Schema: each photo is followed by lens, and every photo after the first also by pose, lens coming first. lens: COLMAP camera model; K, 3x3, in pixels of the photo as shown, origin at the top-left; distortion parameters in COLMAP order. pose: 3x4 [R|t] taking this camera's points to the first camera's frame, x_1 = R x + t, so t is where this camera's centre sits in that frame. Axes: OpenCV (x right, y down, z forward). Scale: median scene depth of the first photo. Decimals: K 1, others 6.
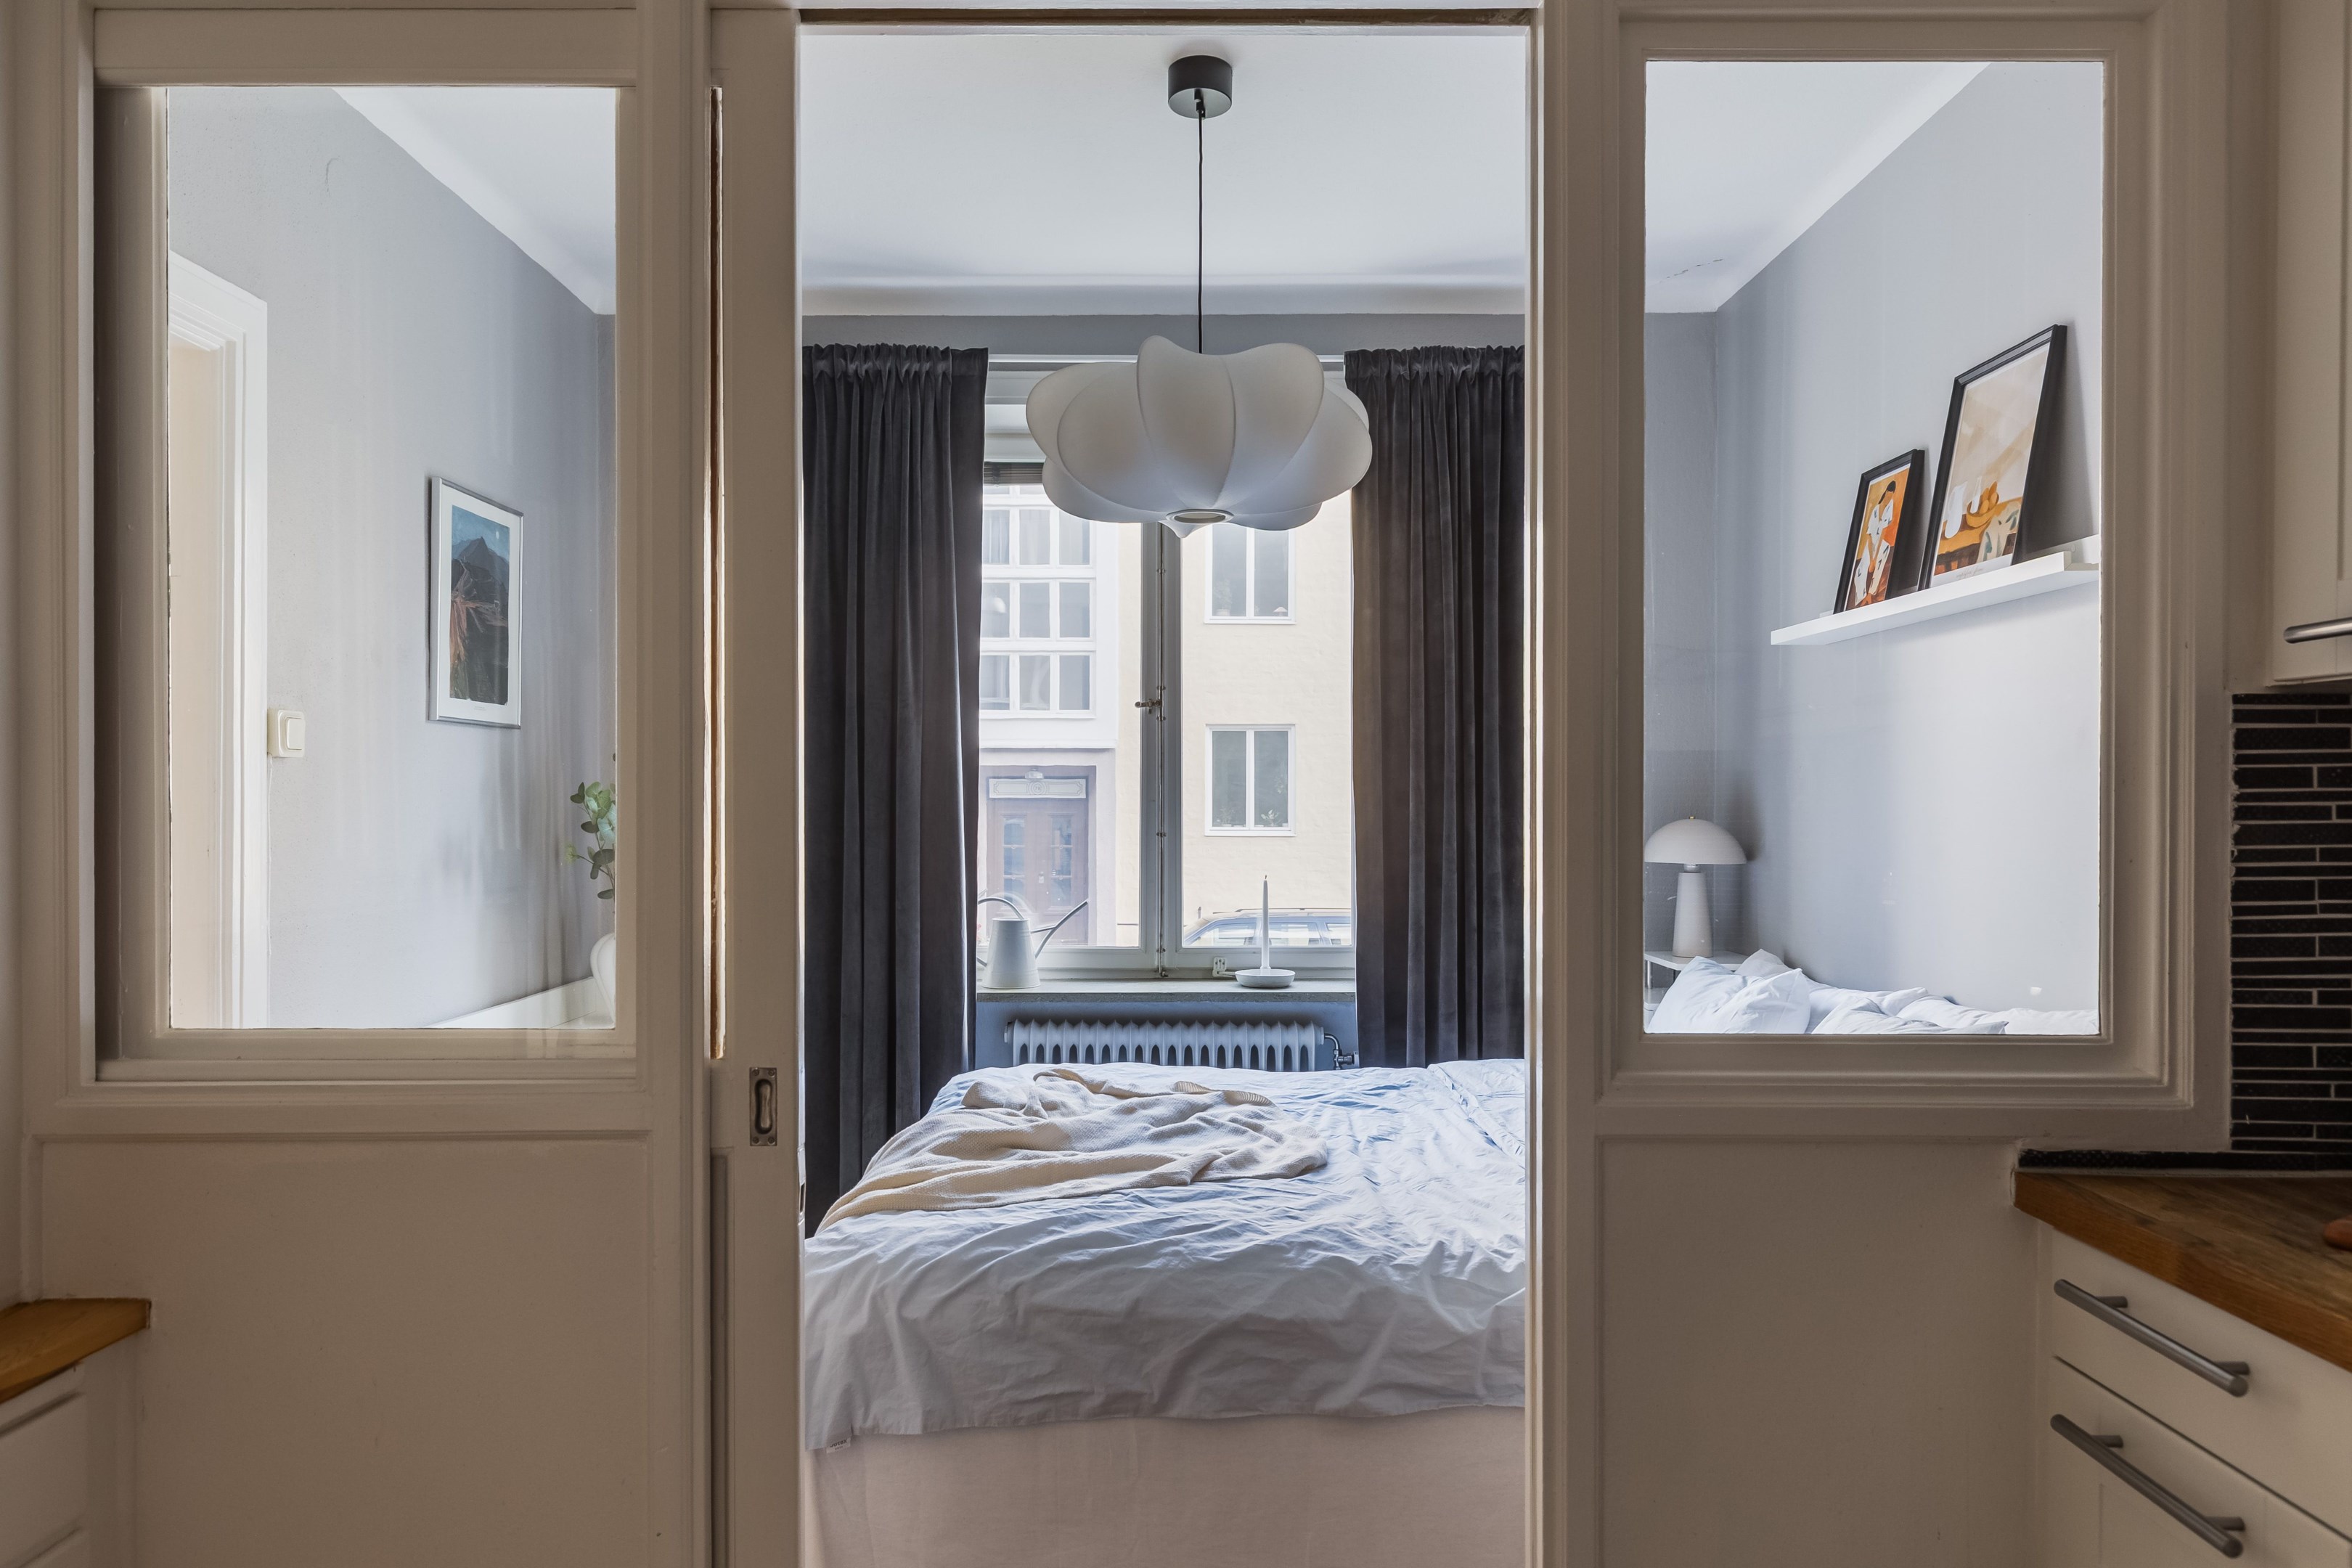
lens RADIAL K [[1555.5, 0, 1166.6], [0, 1555.5, 804.8], [0, 0, 1]] dist [-0.003315, 0.000814]
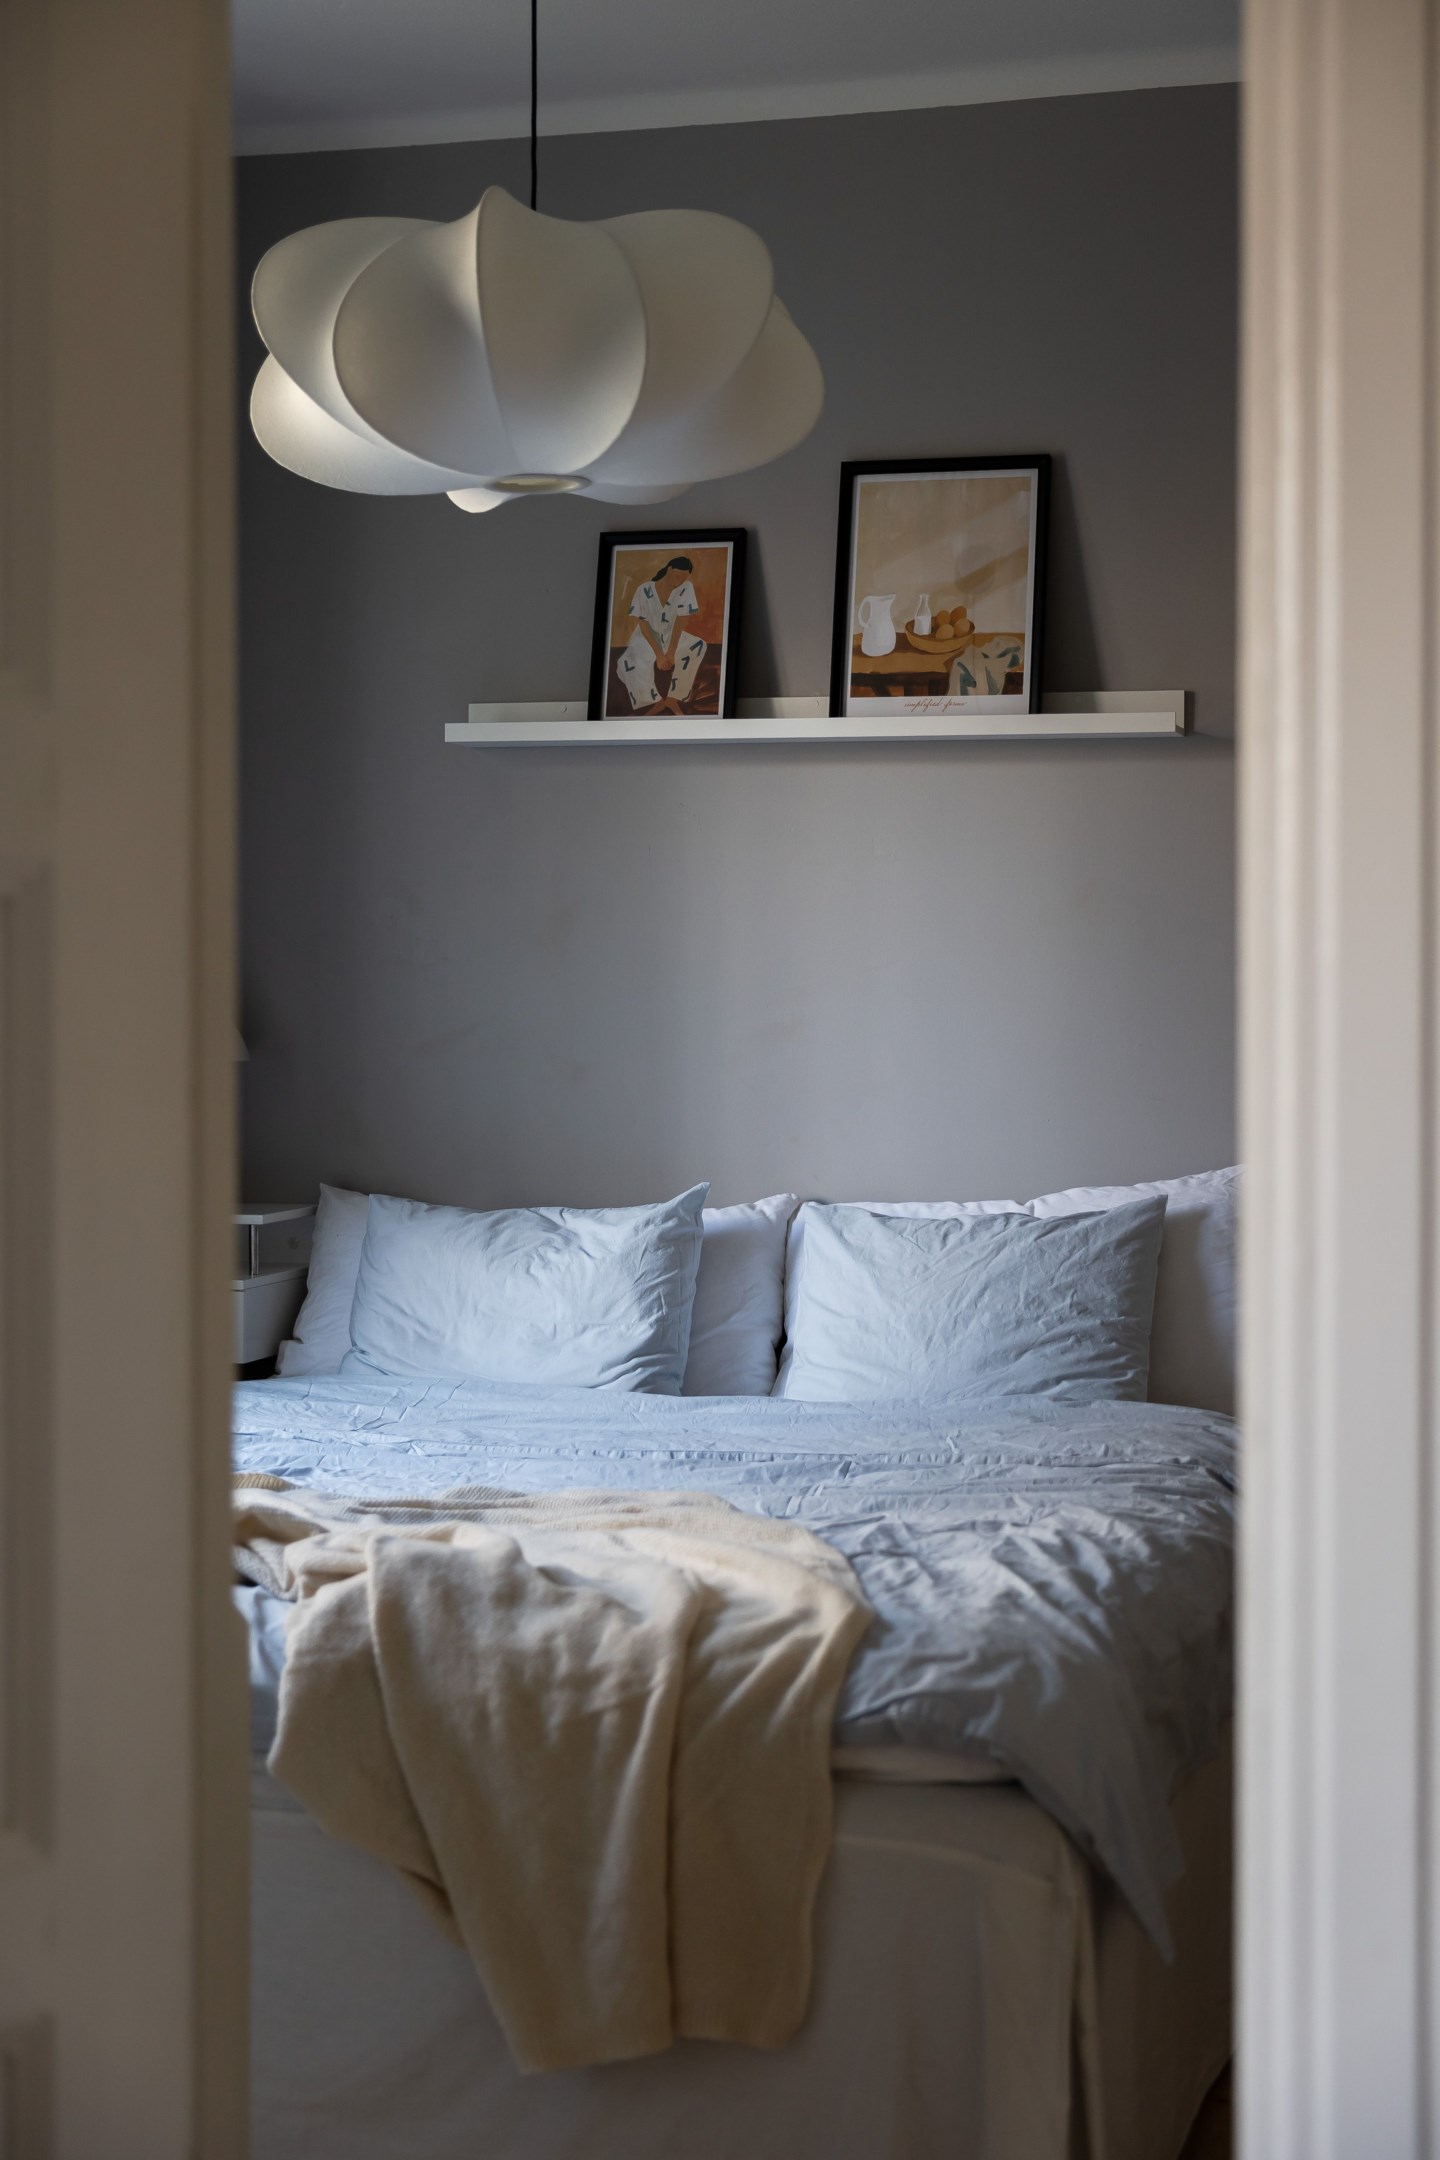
lens RADIAL K [[3113.7, 0, 714.2], [0, 3113.7, 1053.4], [0, 0, 1]] dist [0.008959, -0.004604]
pose [[0.260352, -0.020358, 0.965299, -1.068958], [-0.001793, 0.999766, 0.021568, 0.008019], [-0.965512, -0.007346, 0.260254, 0.586745]]
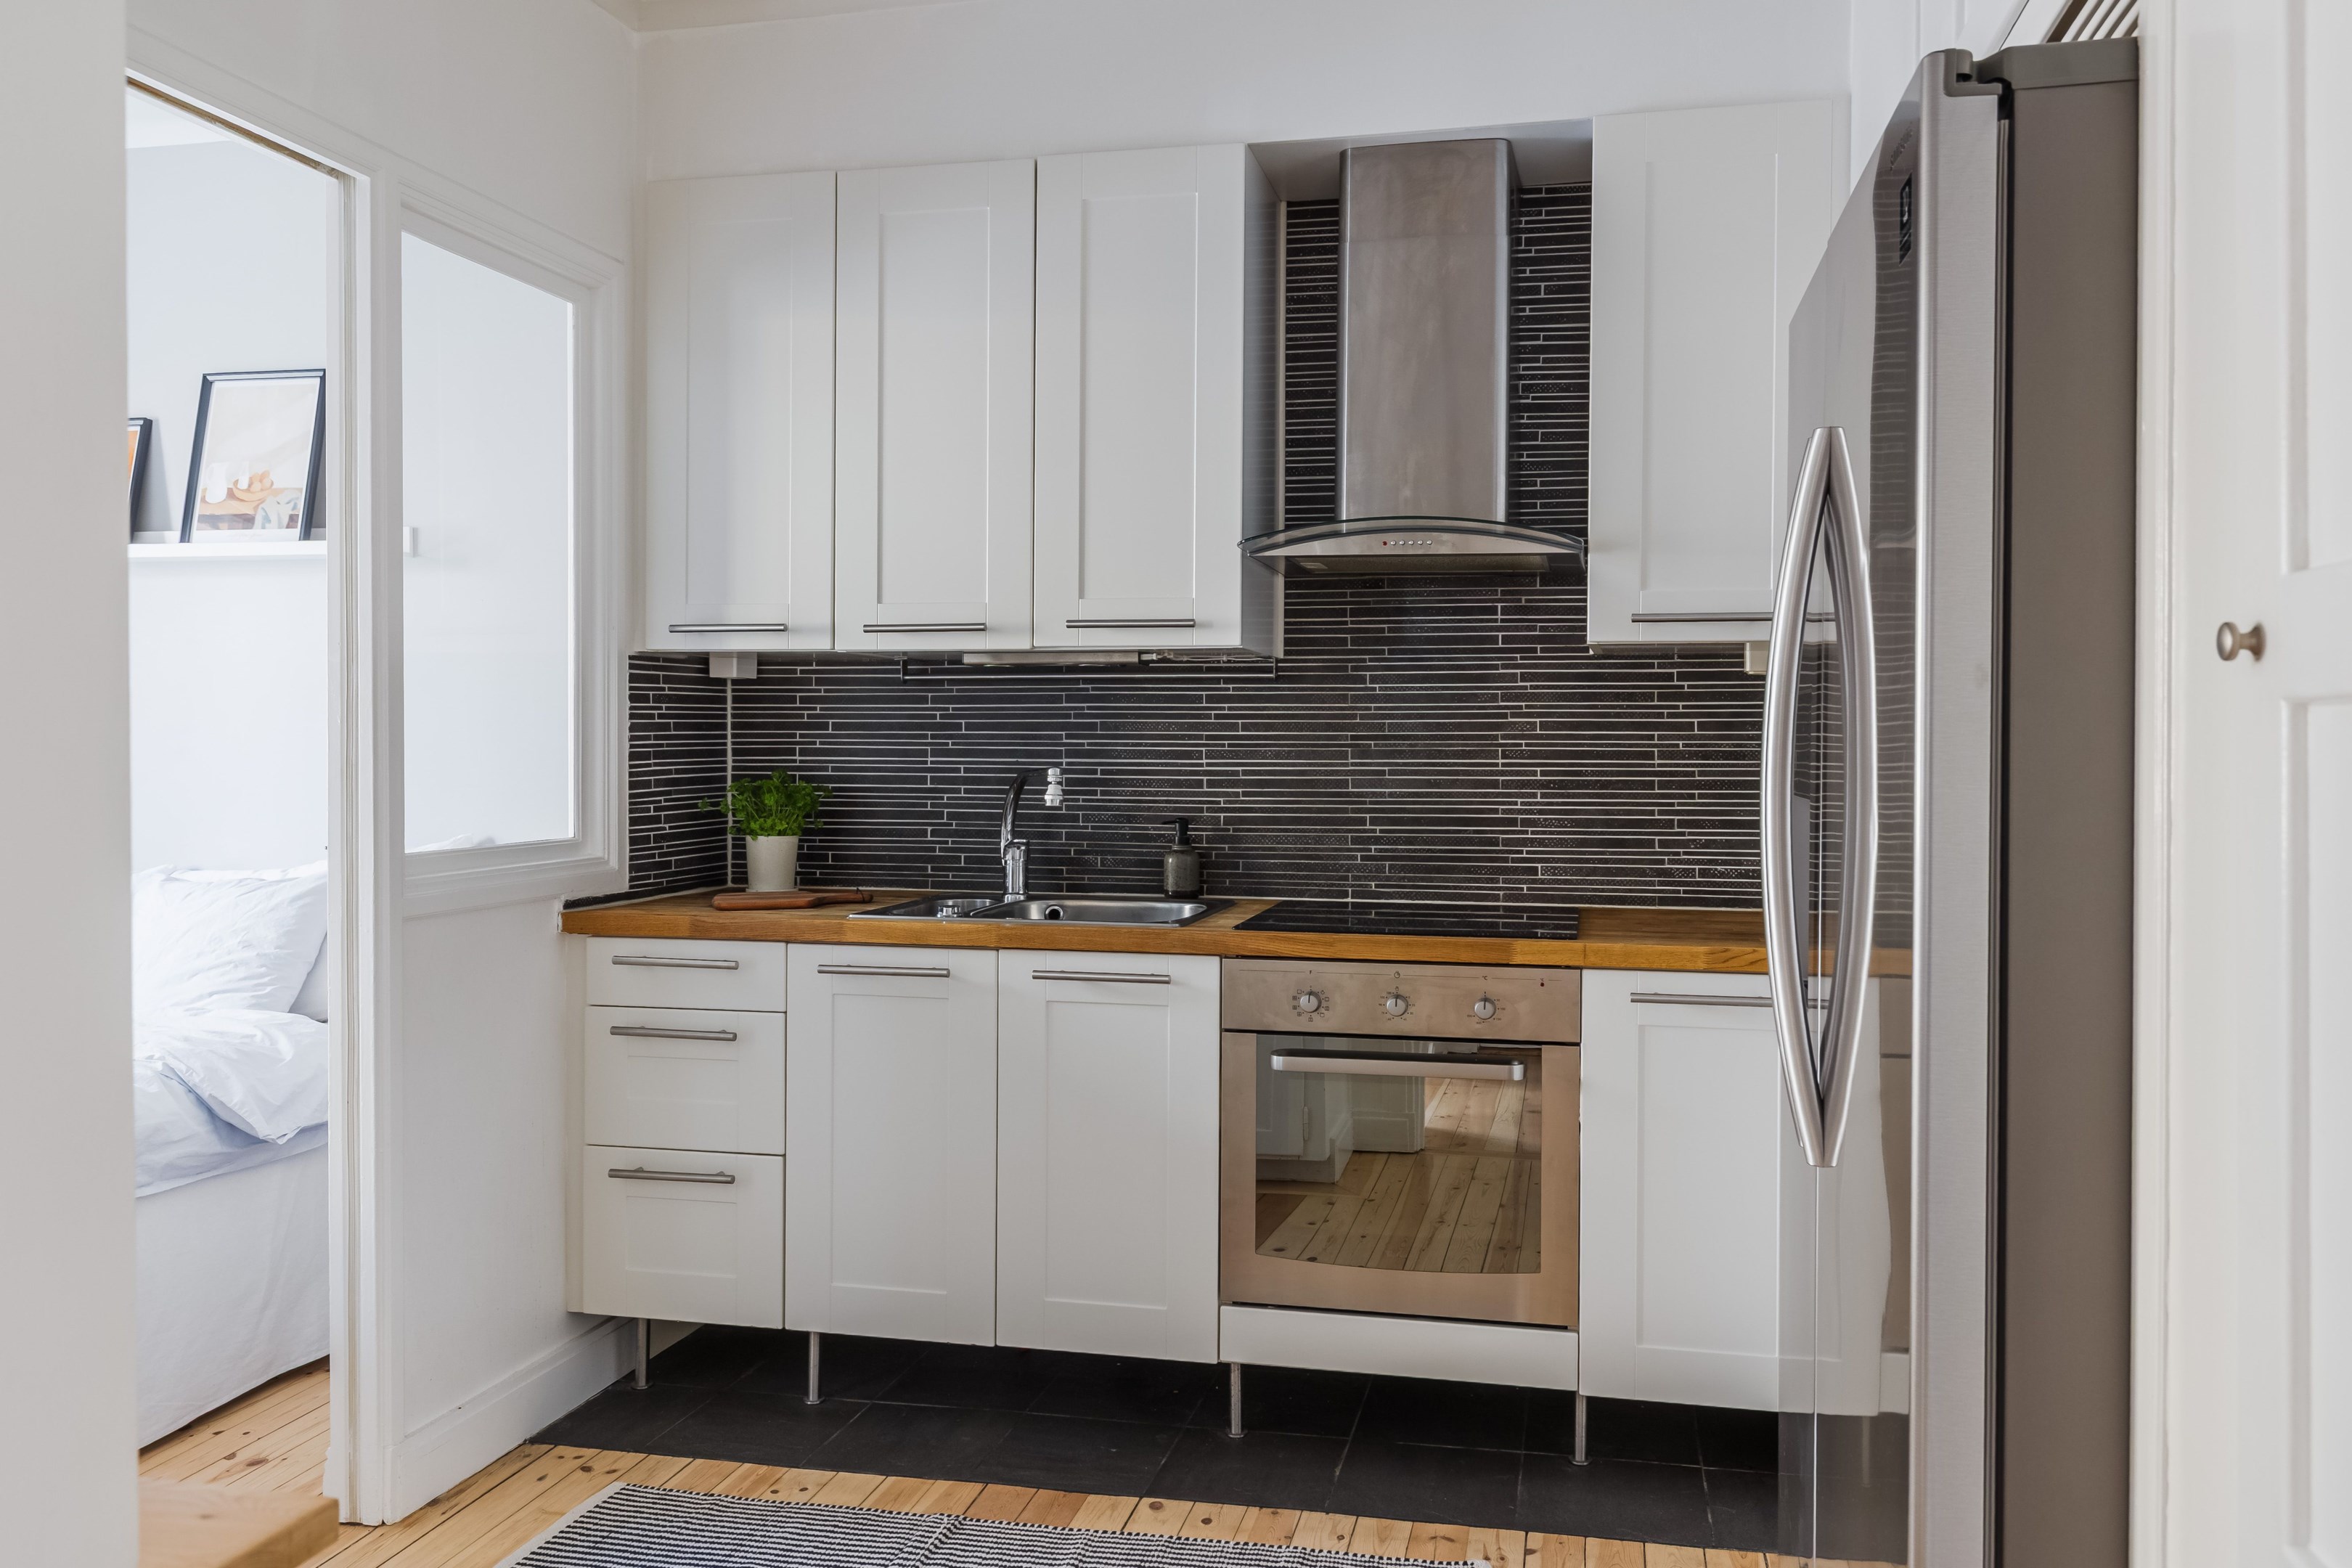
lens RADIAL K [[1785.8, 0, 1177.6], [0, 1785.8, 749.5], [0, 0, 1]] dist [0.025506, 0.001593]
pose [[0.236790, -0.007880, 0.971529, -0.671569], [-0.001133, 0.999964, 0.008387, 0.013951], [-0.971560, -0.003087, 0.236773, -0.098938]]
